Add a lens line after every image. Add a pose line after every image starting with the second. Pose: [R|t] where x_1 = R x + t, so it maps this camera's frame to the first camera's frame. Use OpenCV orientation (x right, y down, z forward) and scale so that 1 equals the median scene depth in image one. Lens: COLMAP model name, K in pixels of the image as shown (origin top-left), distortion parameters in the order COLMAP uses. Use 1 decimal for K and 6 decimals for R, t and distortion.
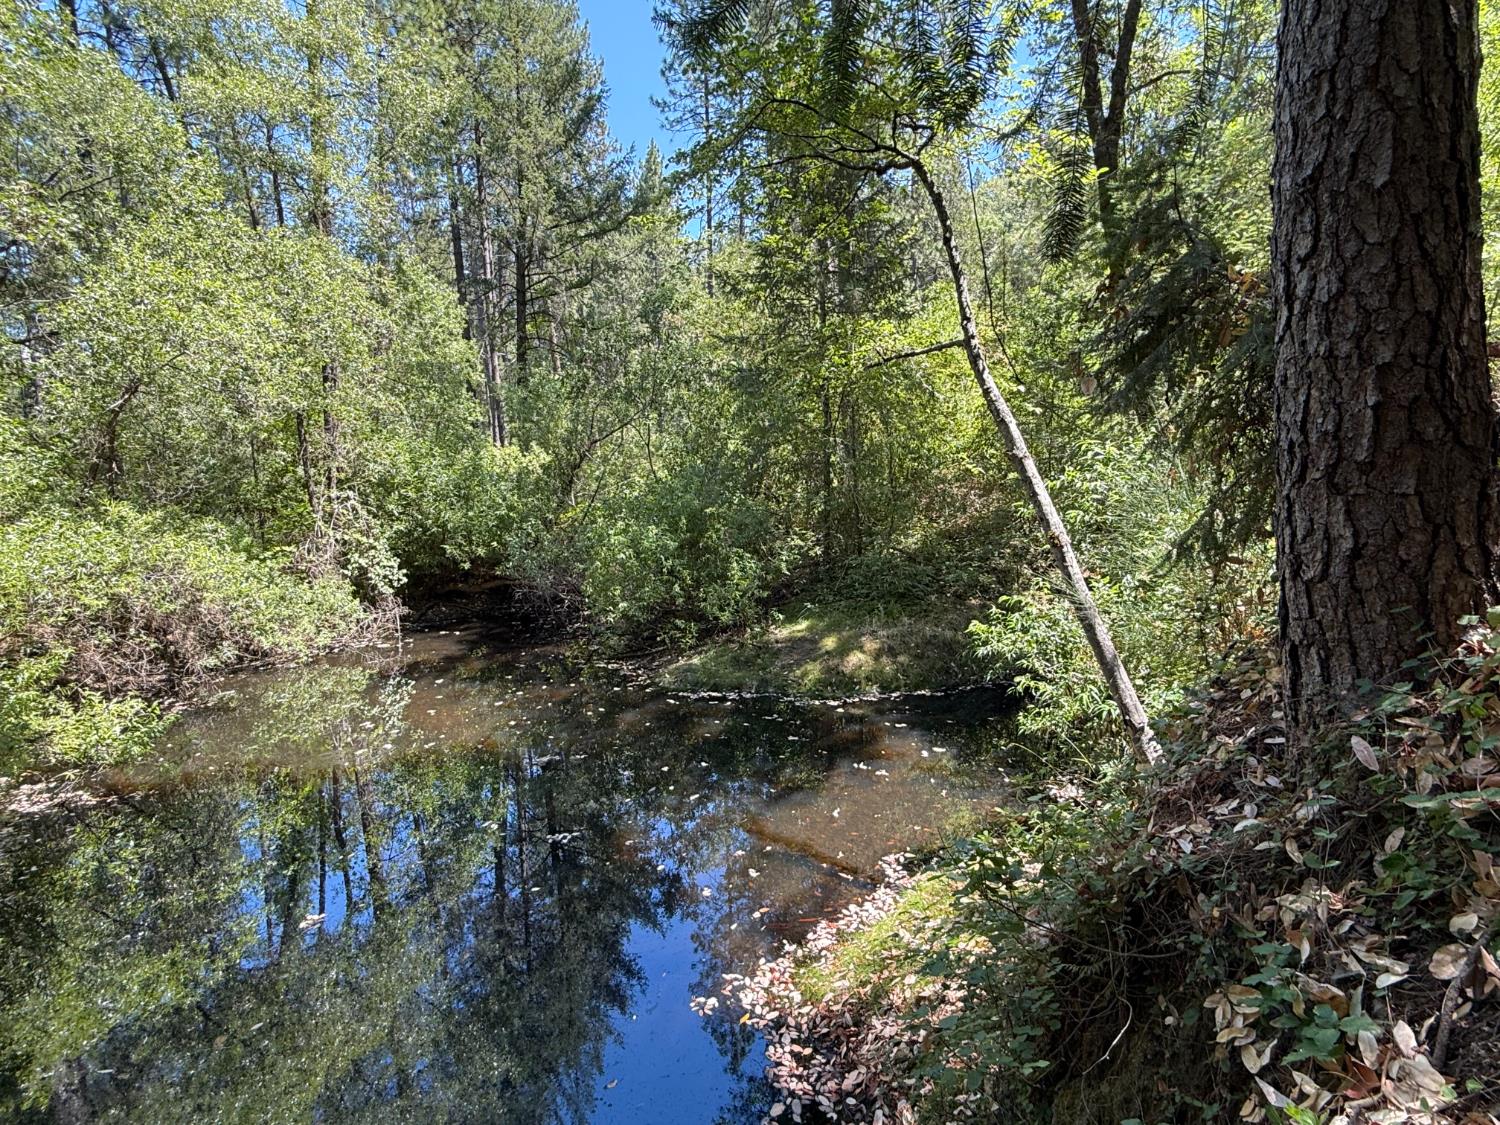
lens RADIAL K [[772.5, 0, 746.7], [0, 772.5, 566.1], [0, 0, 1]] dist [0.004688, -0.001051]
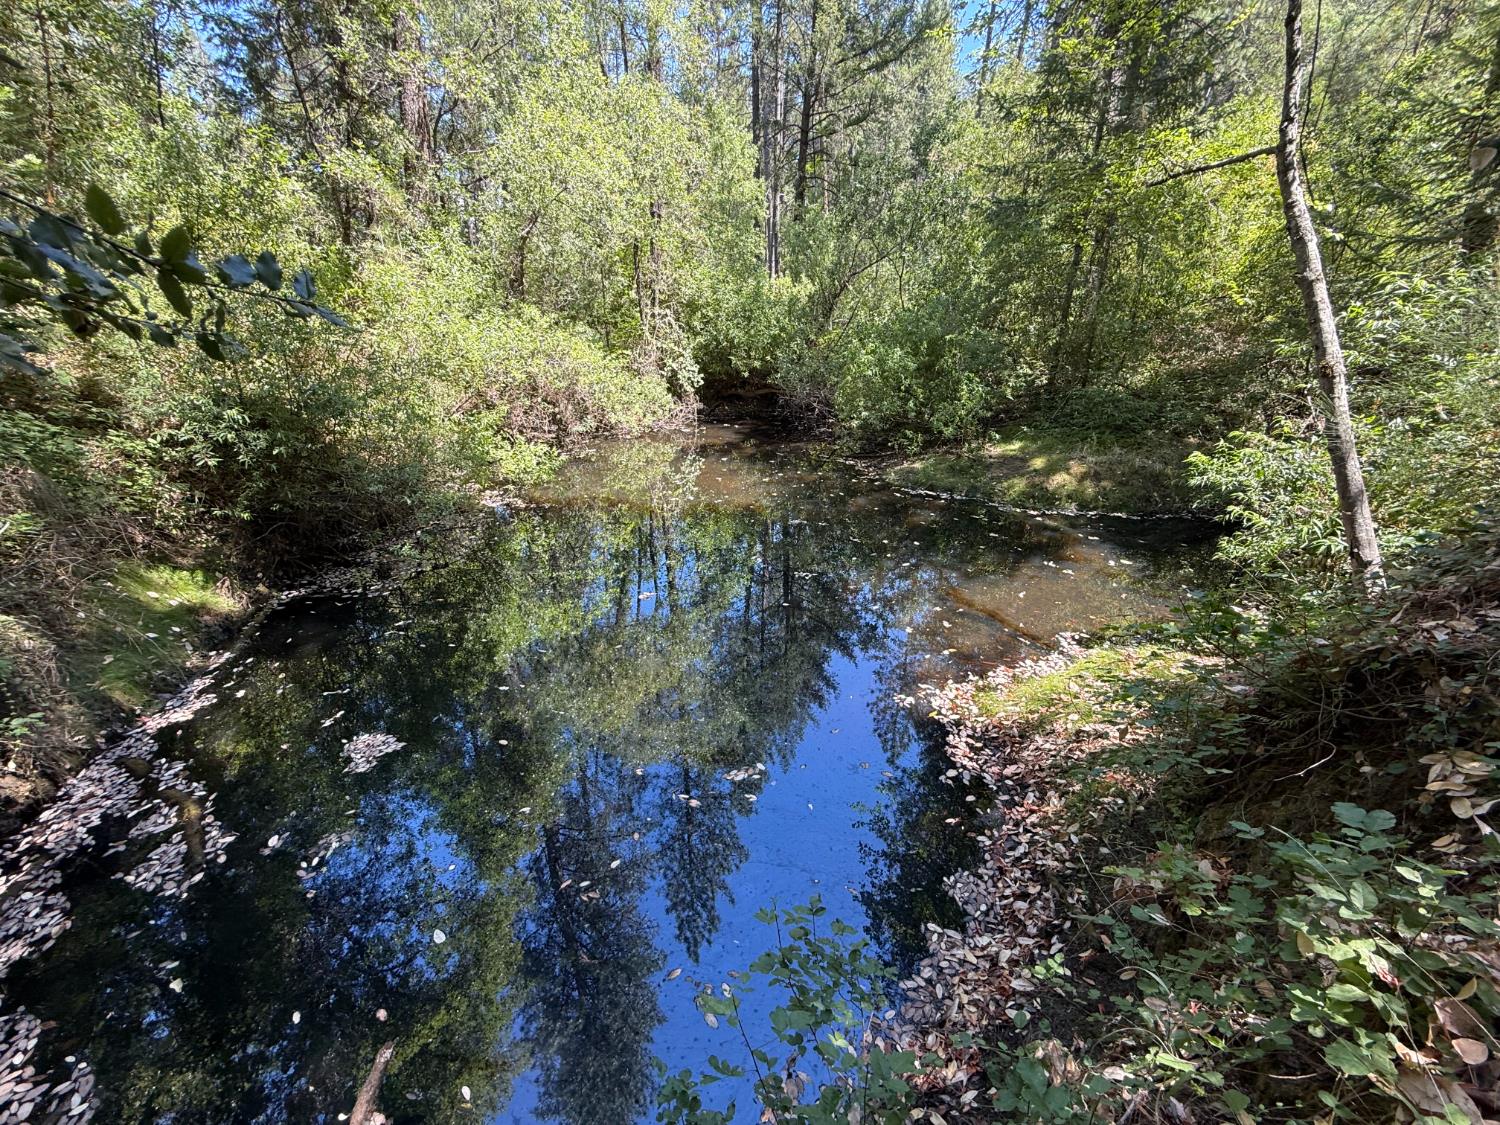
lens RADIAL K [[599.6, 0, 744.8], [0, 599.6, 565.3], [0, 0, 1]] dist [0.001610, -0.000298]
pose [[0.941358, 0.164031, -0.294853, -0.016075], [-0.075131, 0.953839, 0.290767, 0.015975], [0.328938, -0.251563, 0.910228, -0.005576]]
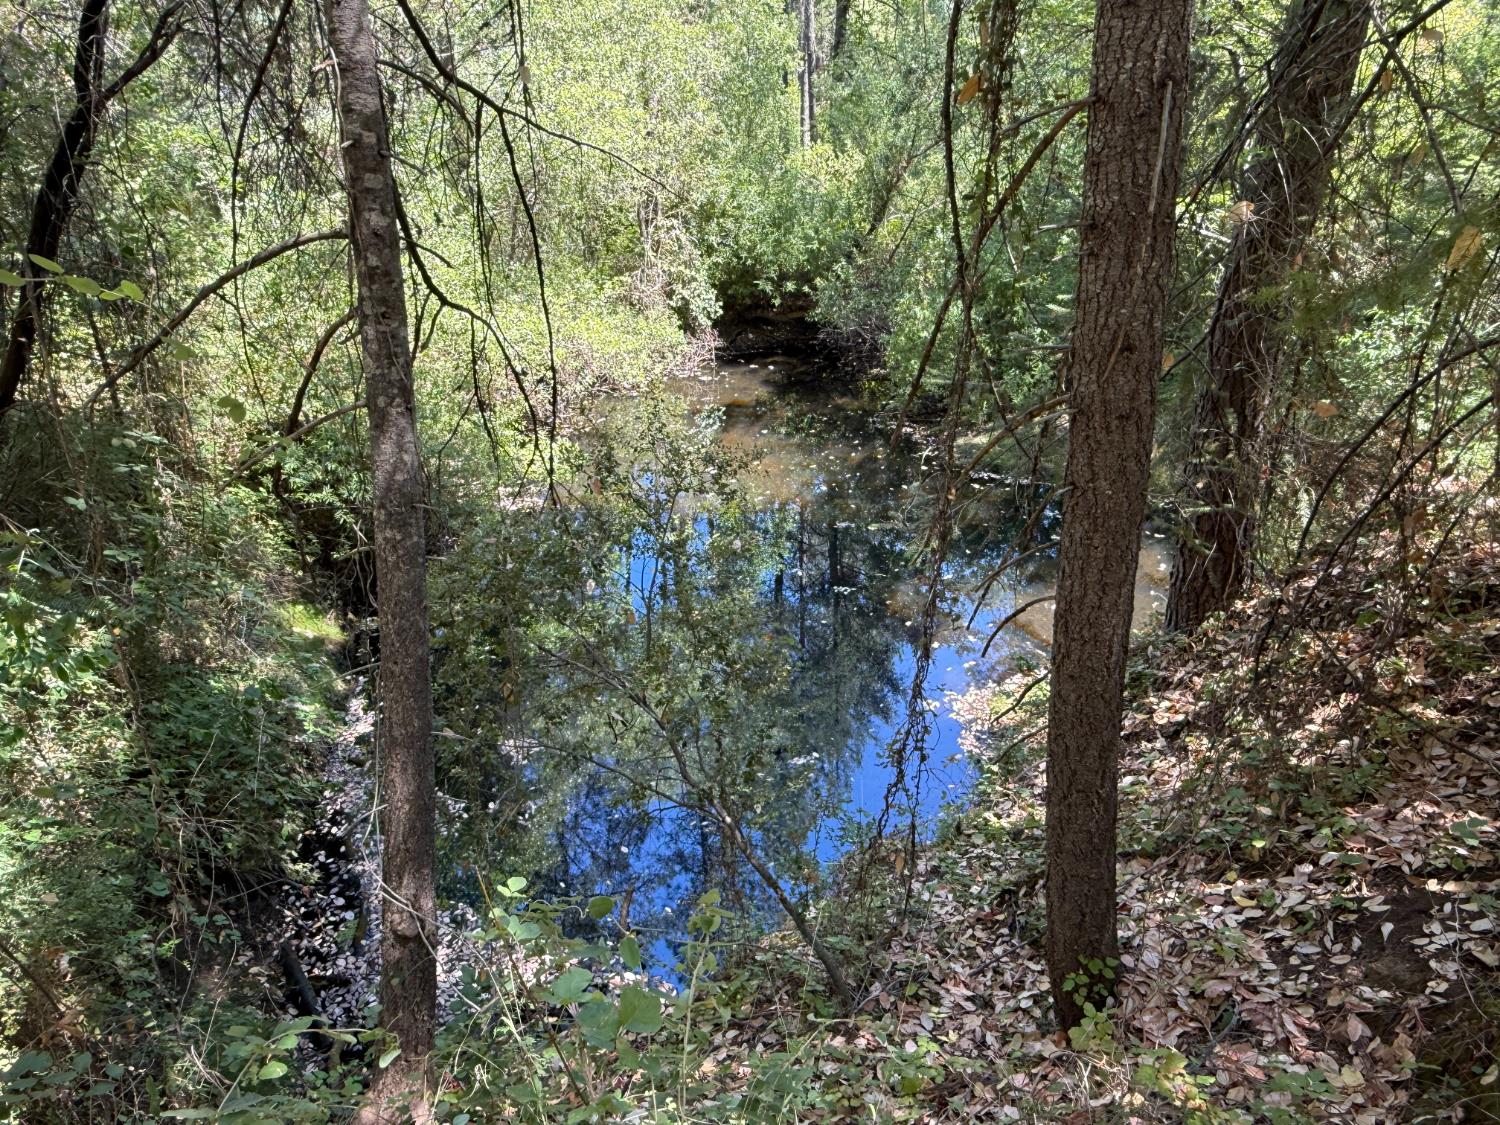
lens RADIAL K [[961.1, 0, 748.6], [0, 961.1, 567.4], [0, 0, 1]] dist [0.006995, 0.000486]
pose [[0.939431, 0.161386, -0.302365, 0.056583], [-0.045867, 0.933464, 0.355726, -0.158083], [0.339656, -0.320311, 0.884327, -0.322180]]
